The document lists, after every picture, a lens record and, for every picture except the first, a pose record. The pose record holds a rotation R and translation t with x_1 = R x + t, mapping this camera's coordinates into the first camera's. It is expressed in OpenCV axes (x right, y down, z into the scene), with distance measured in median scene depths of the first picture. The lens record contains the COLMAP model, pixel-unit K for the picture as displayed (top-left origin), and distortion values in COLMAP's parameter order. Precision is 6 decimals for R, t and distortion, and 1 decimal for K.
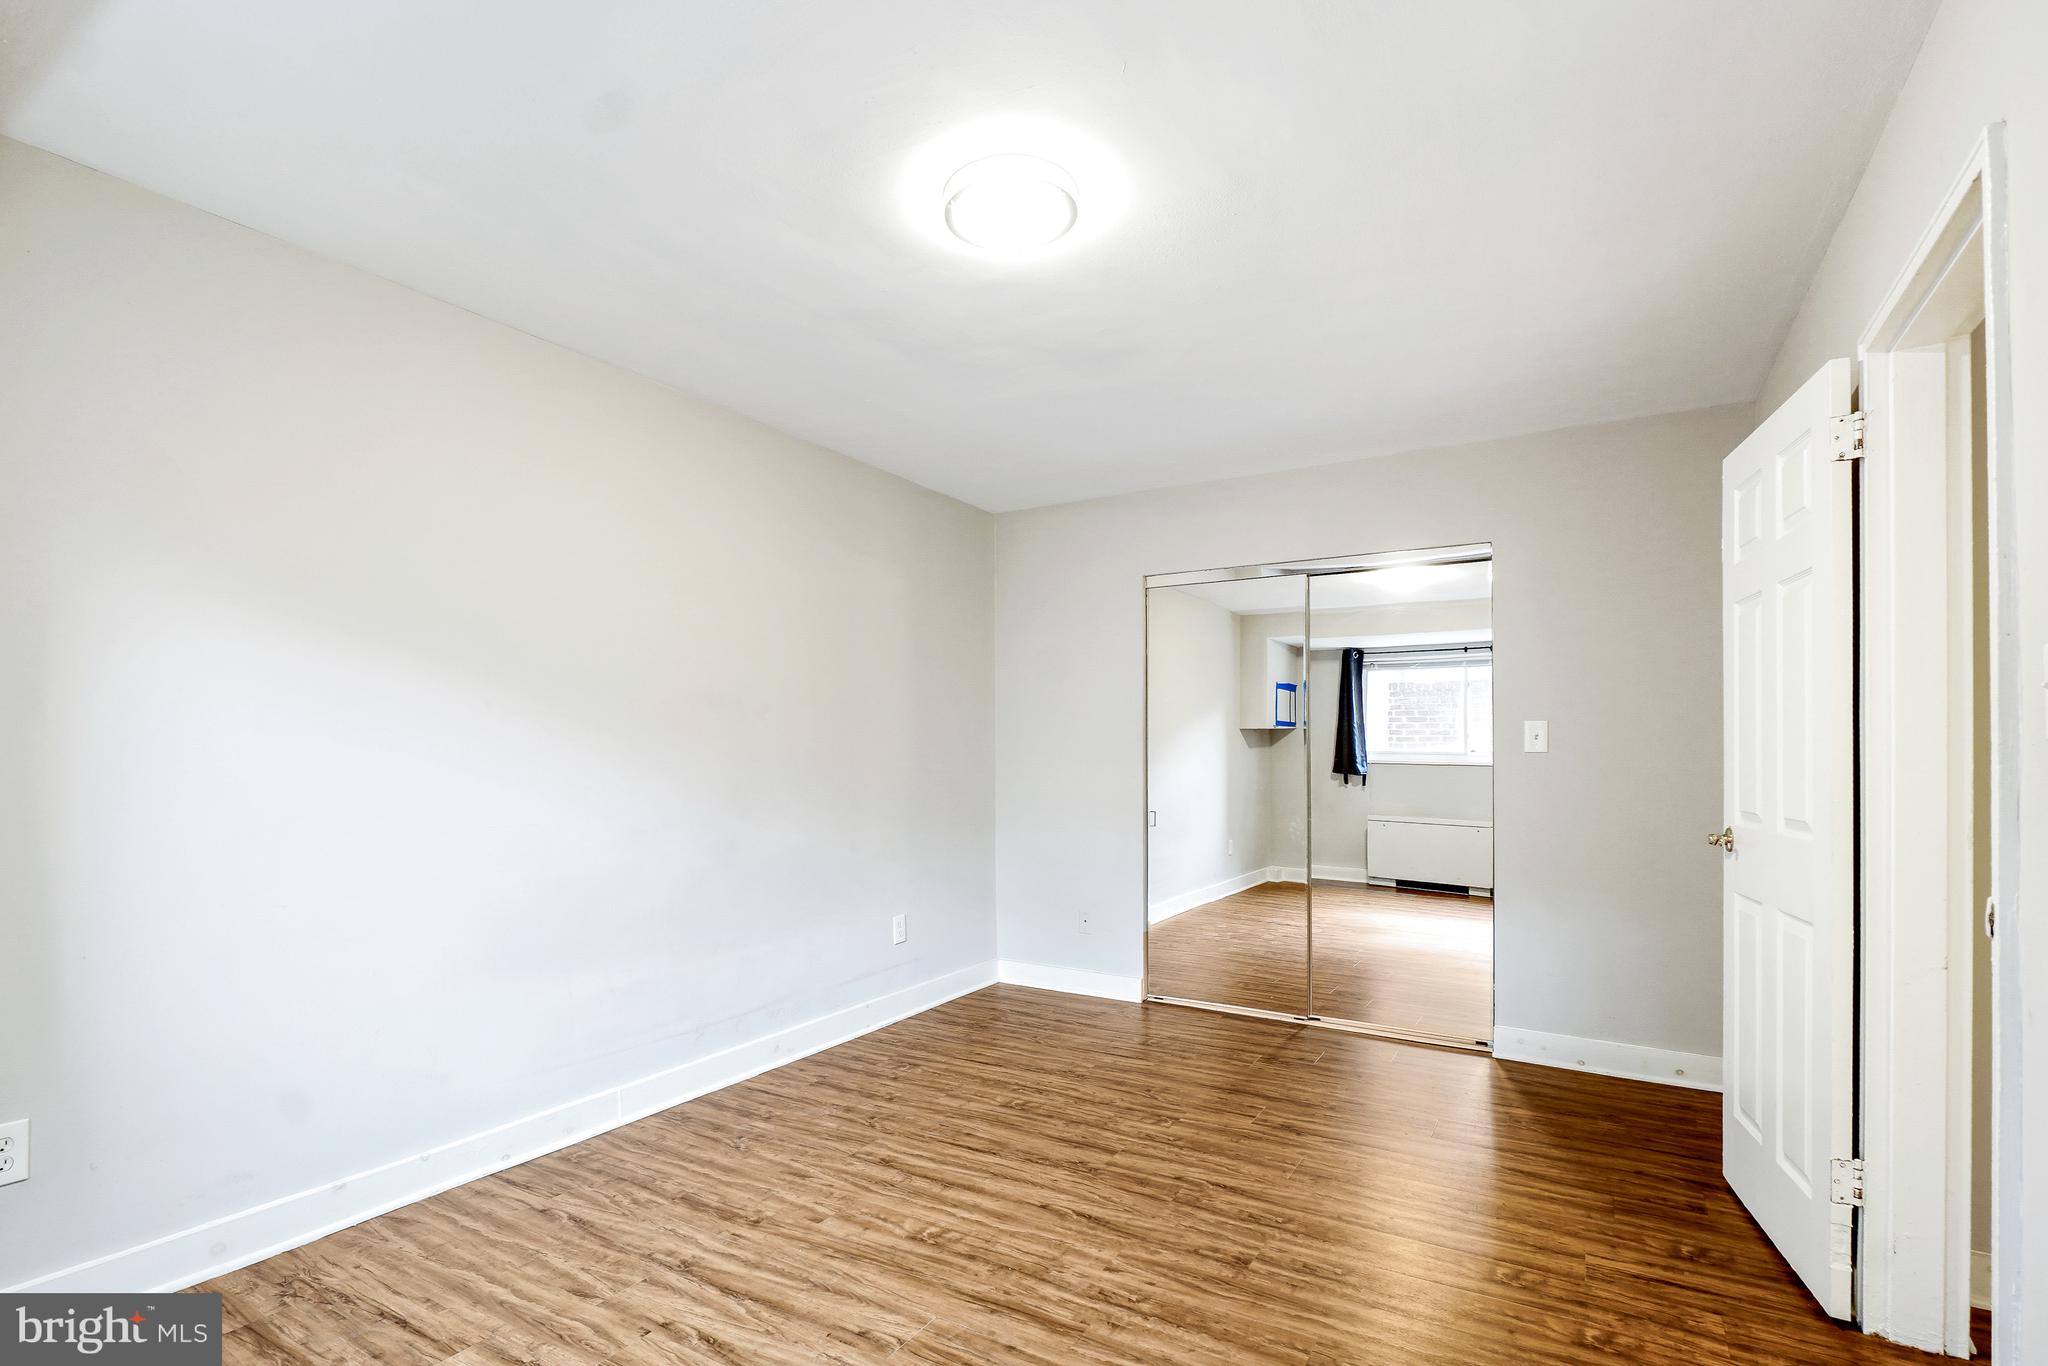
lens RADIAL K [[955.9, 0, 1001.9], [0, 955.9, 683.2], [0, 0, 1]] dist [-0.001103, -0.000437]
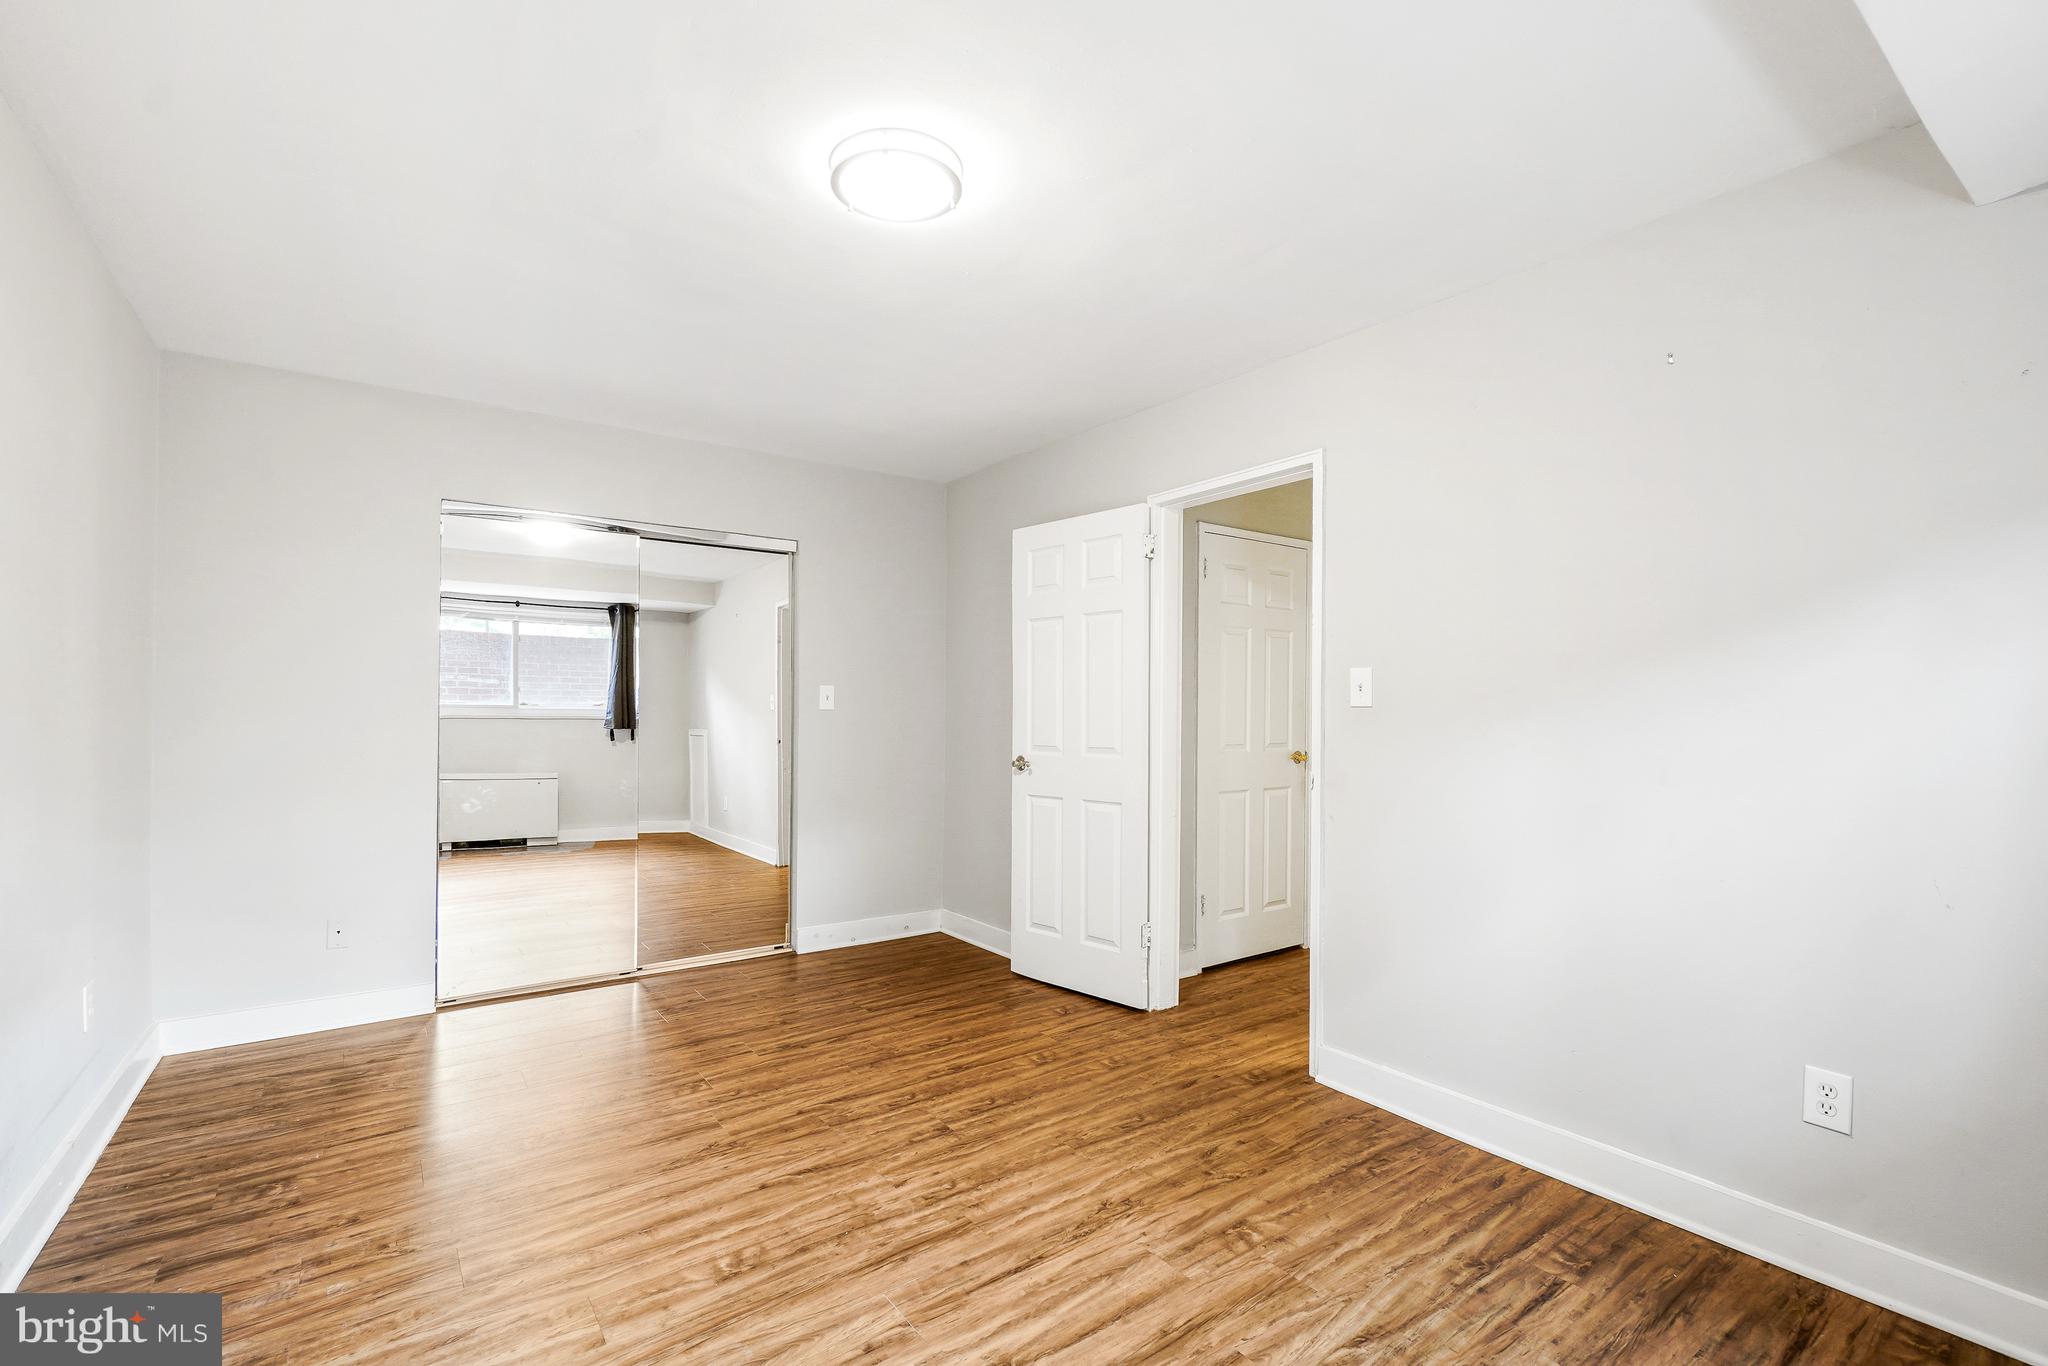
lens RADIAL K [[908.9, 0, 1010.8], [0, 908.9, 634.7], [0, 0, 1]] dist [-0.002004, -0.000253]
pose [[0.389316, 0.074299, 0.918103, -0.749104], [-0.066673, 0.996400, -0.052363, 0.029146], [-0.918688, -0.040827, 0.392868, 0.447252]]
